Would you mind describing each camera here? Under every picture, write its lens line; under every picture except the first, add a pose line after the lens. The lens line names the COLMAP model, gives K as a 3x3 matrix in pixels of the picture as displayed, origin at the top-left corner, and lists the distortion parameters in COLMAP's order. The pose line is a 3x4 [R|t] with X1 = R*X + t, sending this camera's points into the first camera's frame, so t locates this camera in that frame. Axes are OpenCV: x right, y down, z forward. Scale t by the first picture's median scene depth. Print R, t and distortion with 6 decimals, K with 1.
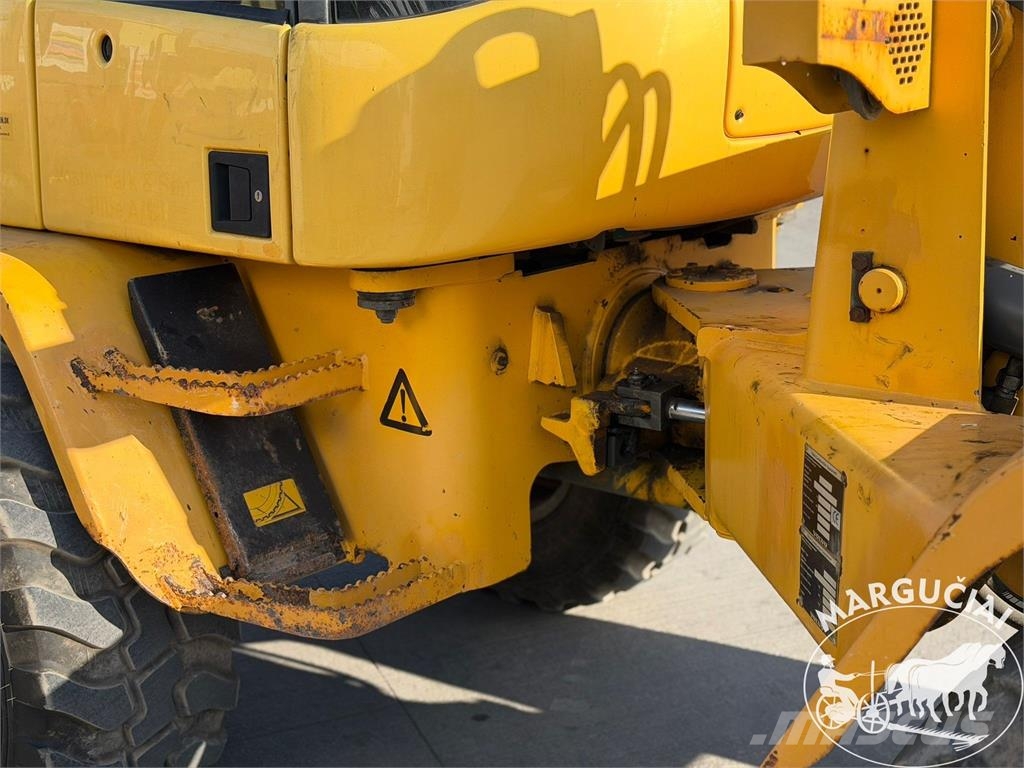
lens RADIAL K [[1425.5, 0, 504.7], [0, 1425.5, 388.4], [0, 0, 1]] dist [0.158374, -0.098384]
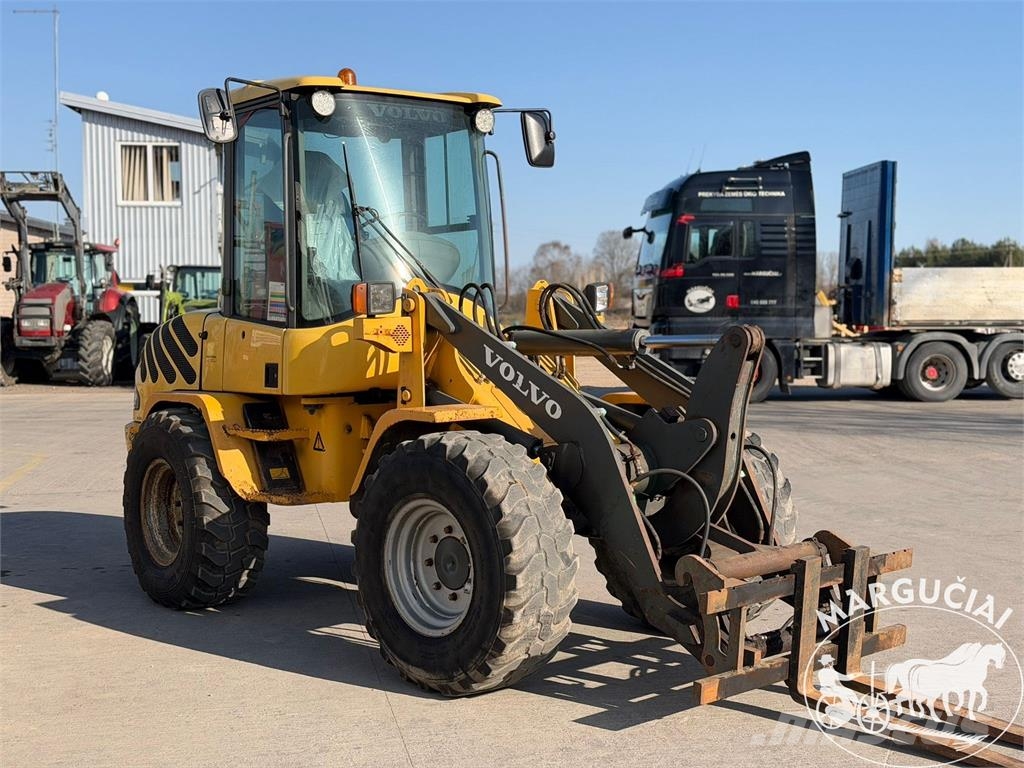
lens RADIAL K [[1425.5, 0, 504.7], [0, 1425.5, 388.4], [0, 0, 1]] dist [0.158374, -0.098384]
pose [[0.982316, 0.027520, -0.185196, 0.948885], [-0.063223, 0.979795, -0.189750, 0.484114], [0.176233, 0.198103, 0.964208, -2.088745]]
